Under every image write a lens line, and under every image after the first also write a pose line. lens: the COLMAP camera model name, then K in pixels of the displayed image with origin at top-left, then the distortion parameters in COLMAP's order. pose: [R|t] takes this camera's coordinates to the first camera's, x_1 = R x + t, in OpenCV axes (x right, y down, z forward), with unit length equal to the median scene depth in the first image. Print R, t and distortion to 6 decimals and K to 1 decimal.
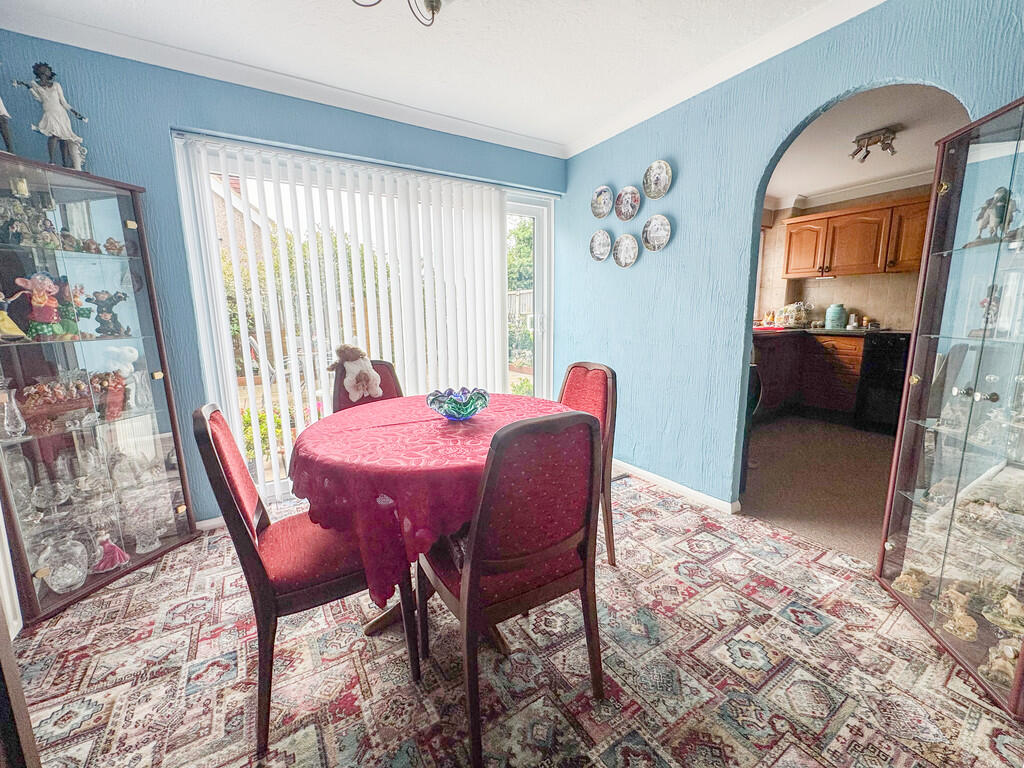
lens RADIAL K [[416.0, 0, 509.0], [0, 416.0, 381.8], [0, 0, 1]] dist [-0.002269, -0.000198]
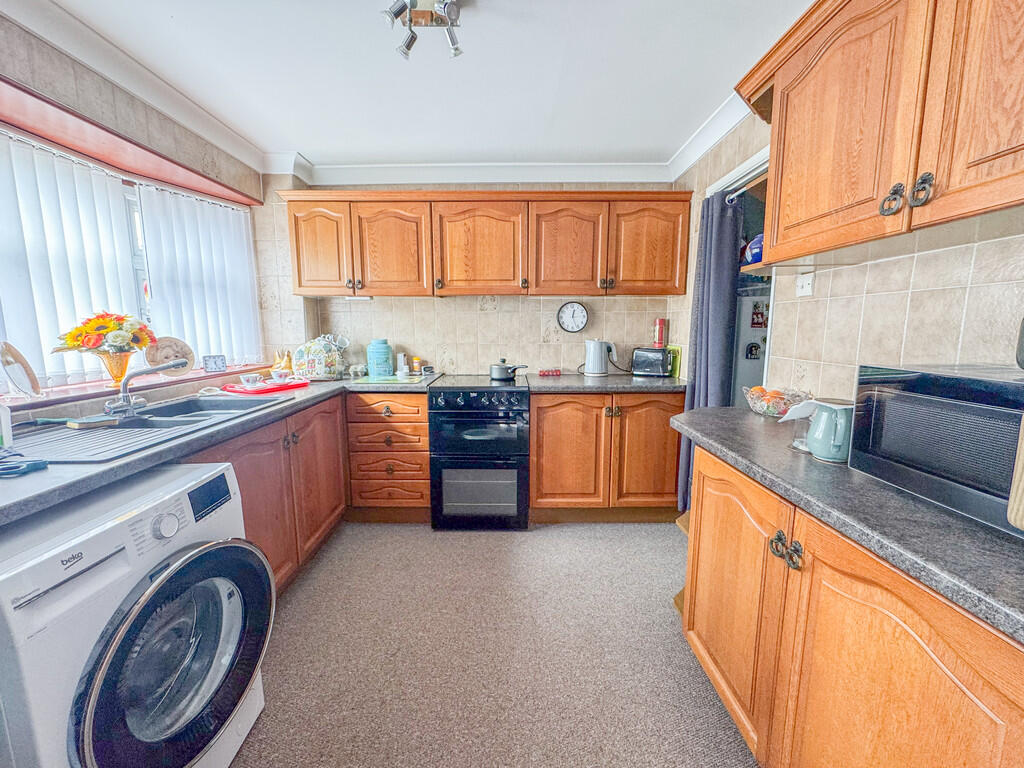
lens RADIAL K [[416.0, 0, 509.8], [0, 416.0, 383.9], [0, 0, 1]] dist [-0.002269, -0.000198]
pose [[0.527028, -0.105747, 0.843243, 0.345001], [0.135754, 0.989963, 0.039300, -0.118177], [-0.838935, 0.093761, 0.536094, 0.493002]]
